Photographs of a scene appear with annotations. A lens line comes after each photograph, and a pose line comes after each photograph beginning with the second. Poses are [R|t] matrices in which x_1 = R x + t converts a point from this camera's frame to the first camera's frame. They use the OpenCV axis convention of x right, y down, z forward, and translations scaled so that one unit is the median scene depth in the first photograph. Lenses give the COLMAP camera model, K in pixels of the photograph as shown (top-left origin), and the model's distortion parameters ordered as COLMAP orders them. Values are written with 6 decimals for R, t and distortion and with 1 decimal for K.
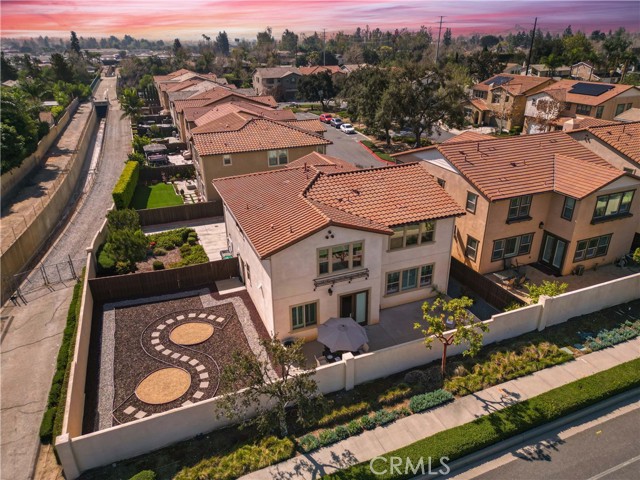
lens RADIAL K [[445.5, 0, 322.9], [0, 445.5, 242.2], [0, 0, 1]] dist [0.082748, -0.091261]
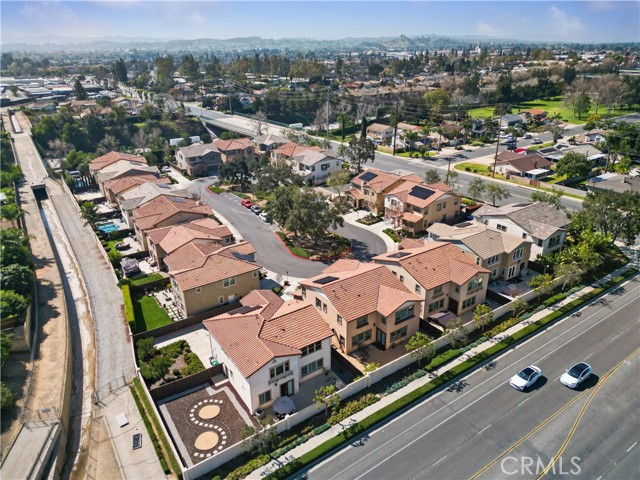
lens RADIAL K [[445.5, 0, 322.9], [0, 445.5, 242.2], [0, 0, 1]] dist [0.082748, -0.091261]
pose [[0.978392, -0.084620, 0.188651, -0.104979], [0.086056, 0.996290, 0.000582, -0.517639], [-0.188001, 0.015665, 0.982044, -1.117218]]
